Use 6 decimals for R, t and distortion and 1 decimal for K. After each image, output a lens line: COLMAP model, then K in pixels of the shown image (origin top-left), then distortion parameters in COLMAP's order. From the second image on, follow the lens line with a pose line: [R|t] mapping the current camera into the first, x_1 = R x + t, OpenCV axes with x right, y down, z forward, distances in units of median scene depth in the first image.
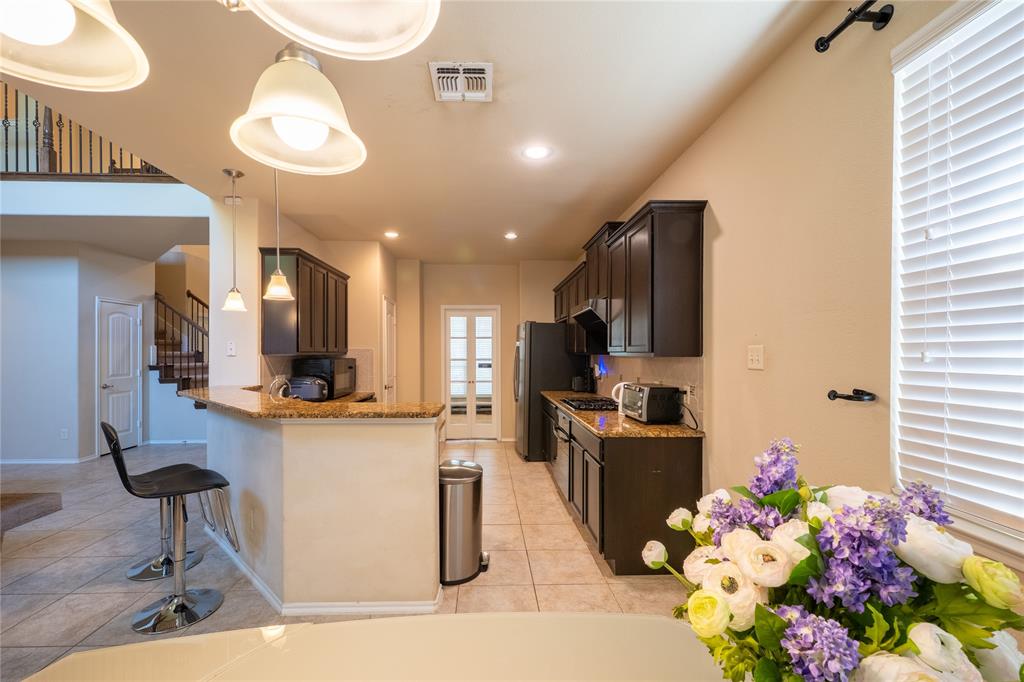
lens RADIAL K [[420.2, 0, 513.7], [0, 420.2, 359.5], [0, 0, 1]] dist [0.001069, 0.000157]
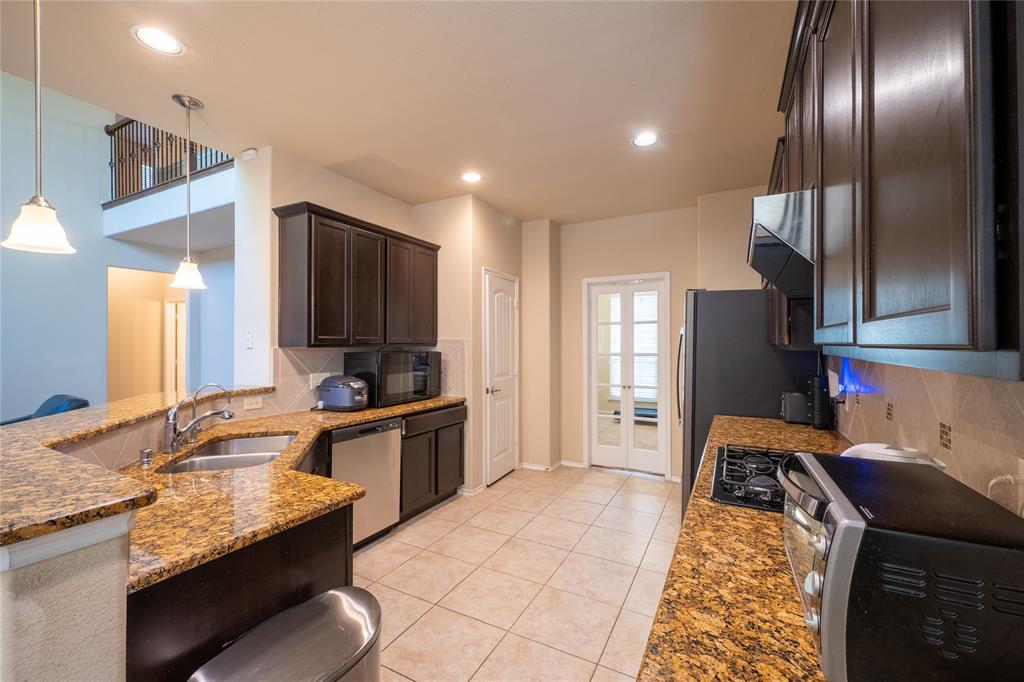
lens RADIAL K [[428.4, 0, 514.1], [0, 428.4, 340.7], [0, 0, 1]] dist [0.003005, 0.000267]
pose [[0.862223, -0.002709, -0.506521, 0.127329], [-0.009771, 0.999711, -0.021979, -0.007241], [0.506434, 0.023900, 0.861948, 0.393491]]
